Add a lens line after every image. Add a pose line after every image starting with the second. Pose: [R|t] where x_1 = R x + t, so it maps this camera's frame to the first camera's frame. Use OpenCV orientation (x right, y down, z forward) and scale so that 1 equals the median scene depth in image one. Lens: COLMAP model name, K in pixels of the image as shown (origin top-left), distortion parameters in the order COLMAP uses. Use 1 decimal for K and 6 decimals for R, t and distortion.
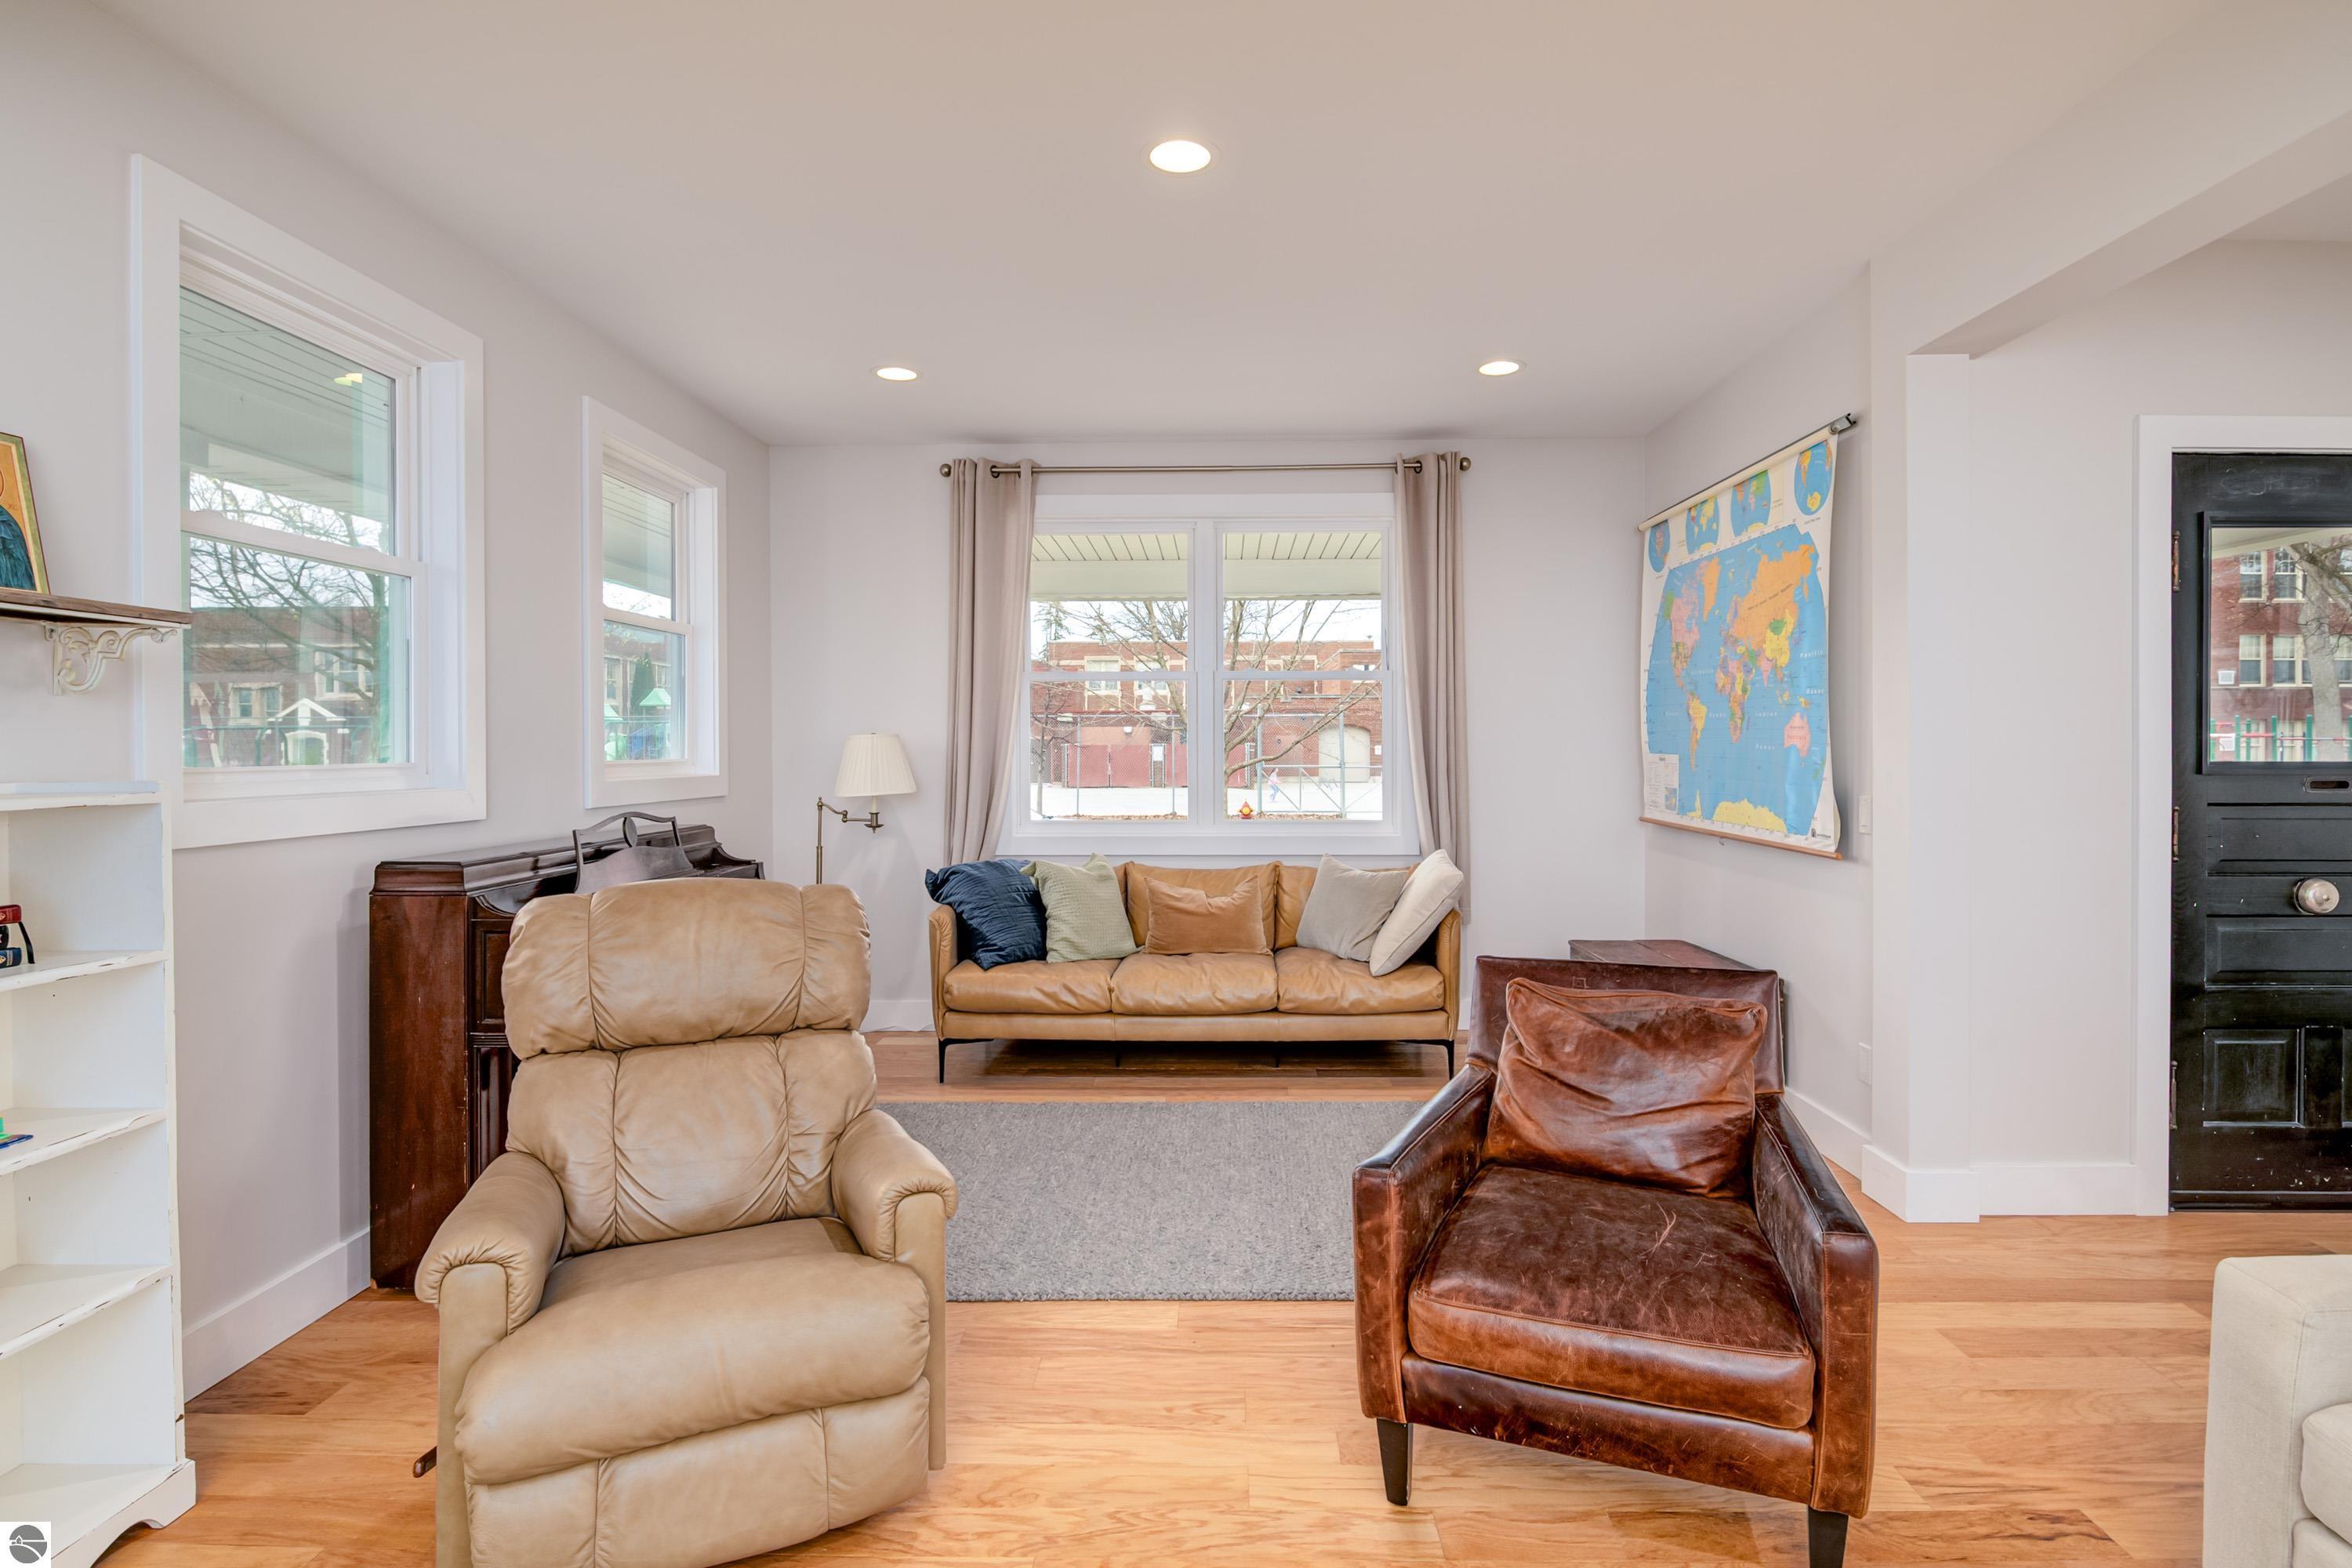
lens RADIAL K [[1189.0, 0, 1180.9], [0, 1189.0, 743.6], [0, 0, 1]] dist [-0.000614, -0.001117]
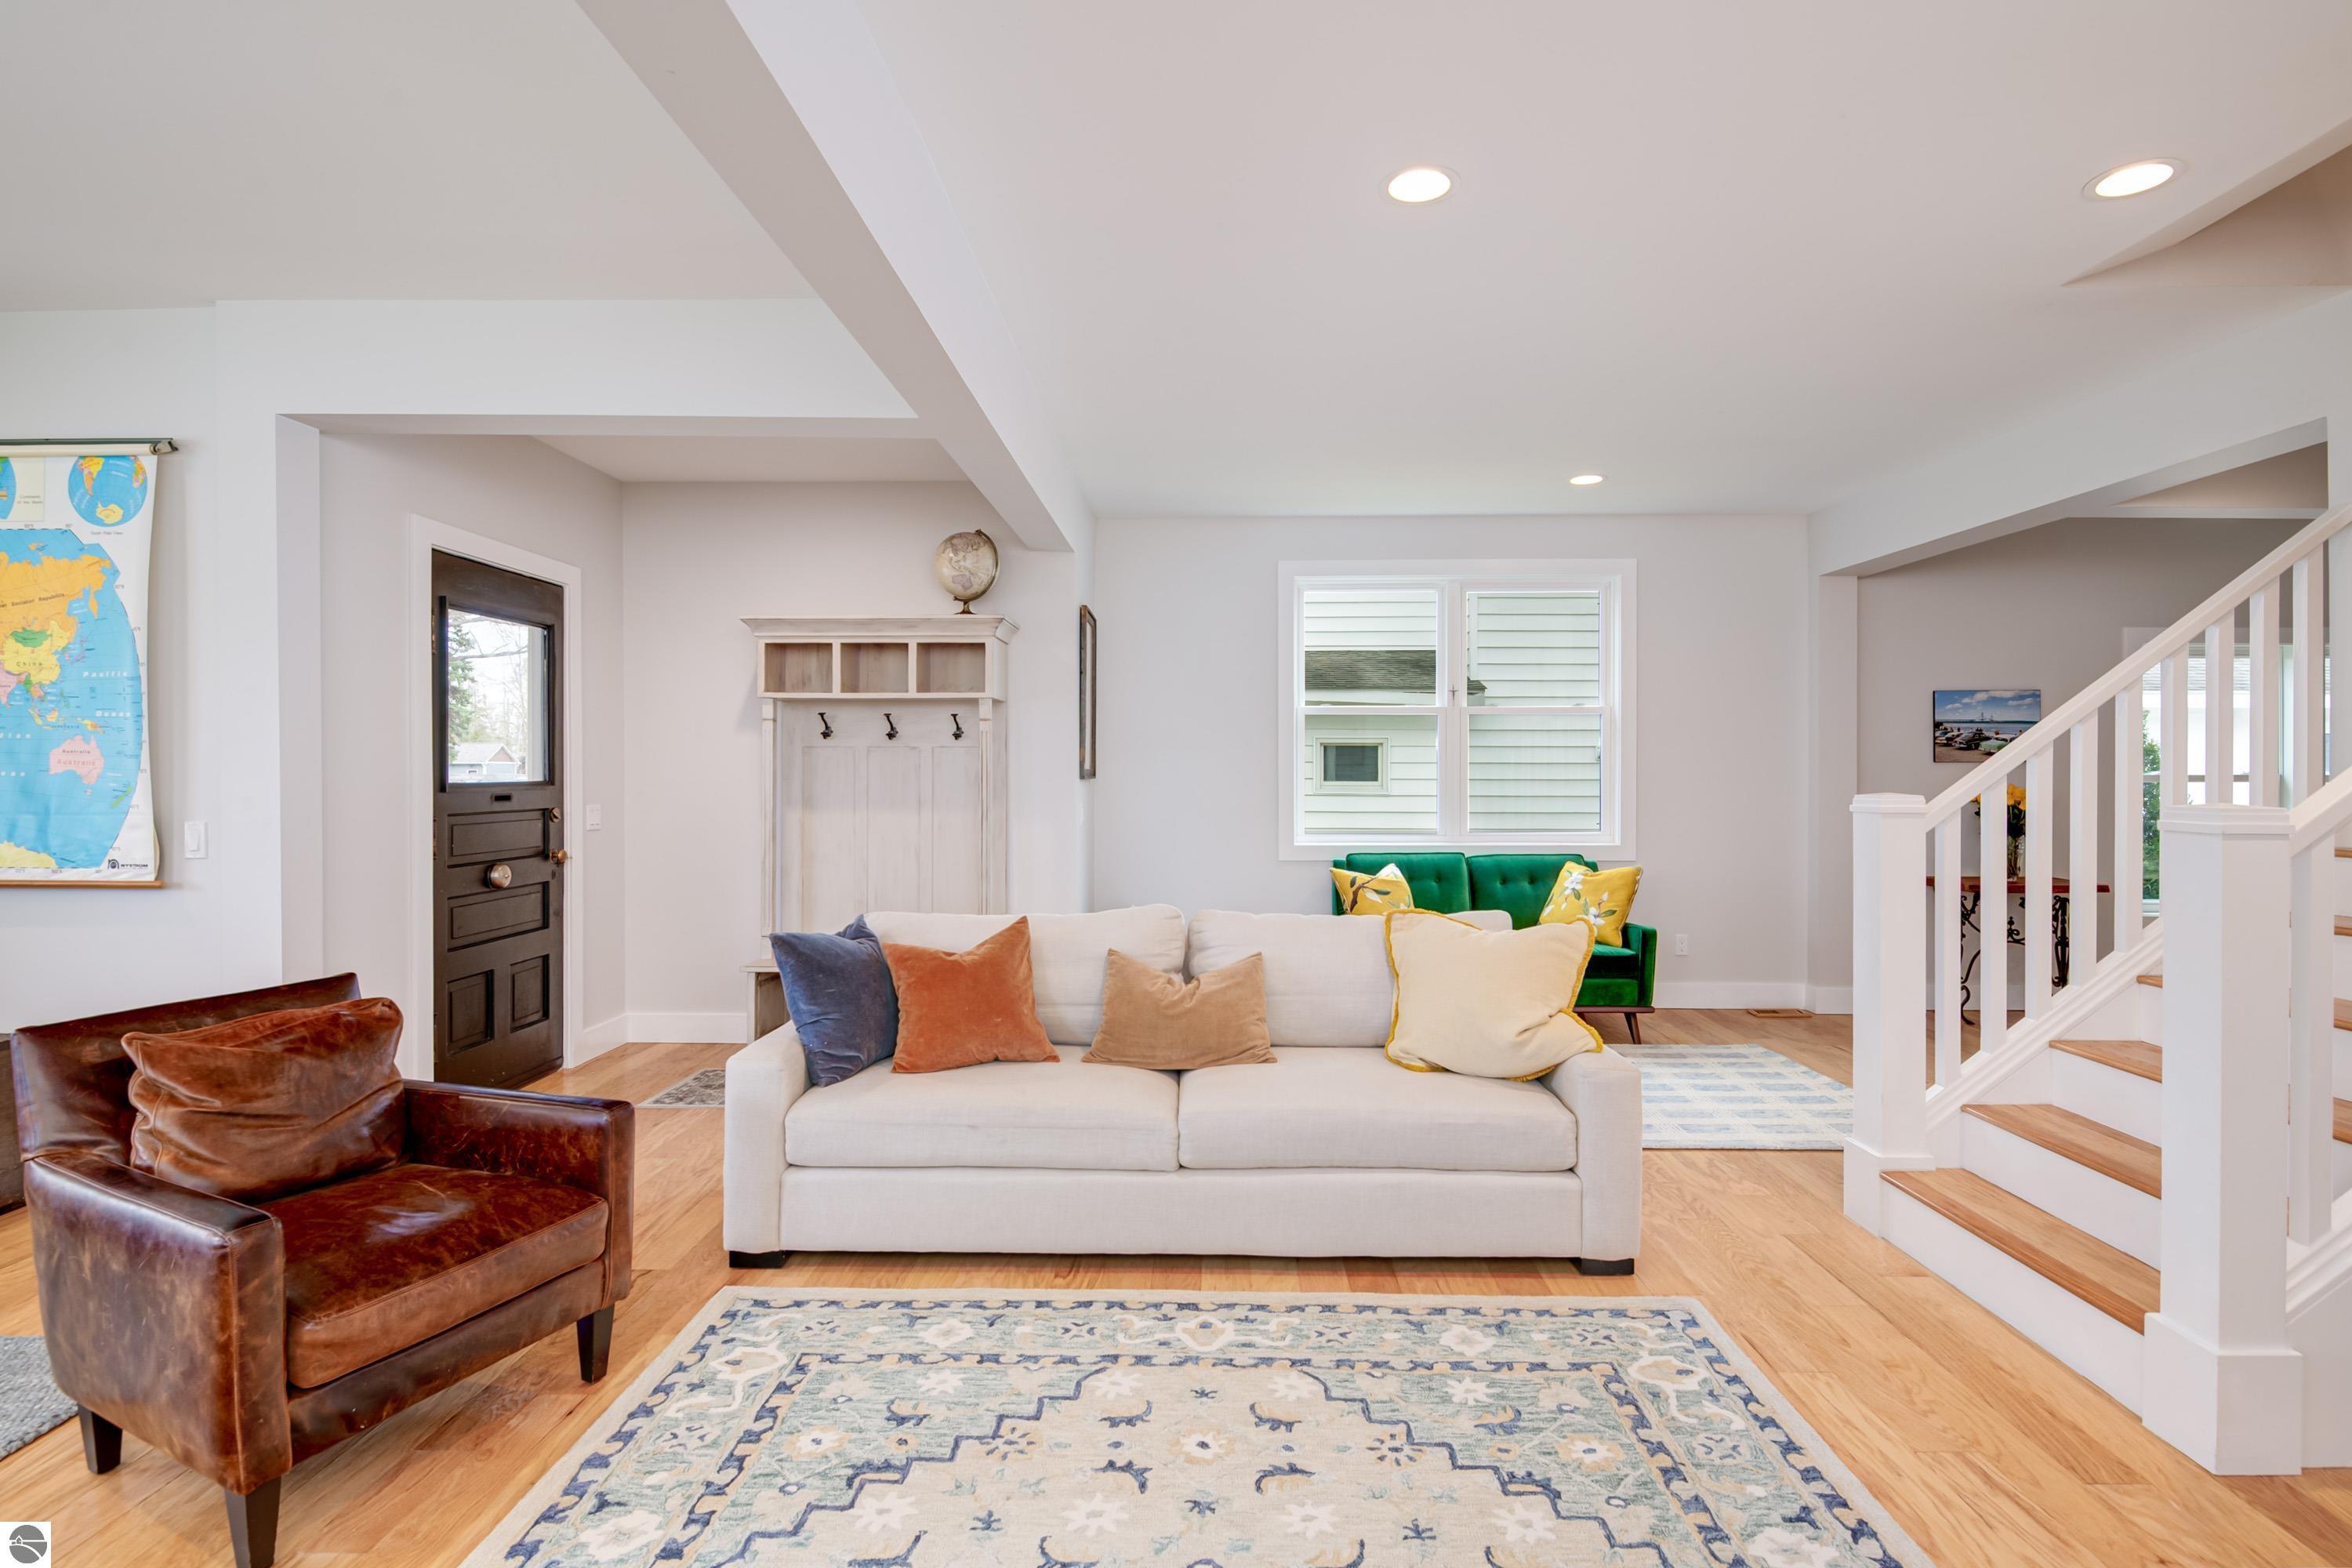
lens RADIAL K [[1198.6, 0, 1176.0], [0, 1198.6, 784.0], [0, 0, 1]] dist [0.003705, -0.000673]
pose [[0.003974, -0.011692, 0.999924, -0.490812], [-0.000463, 0.999932, 0.011694, -0.000016], [-0.999992, -0.000509, 0.003968, 0.171903]]
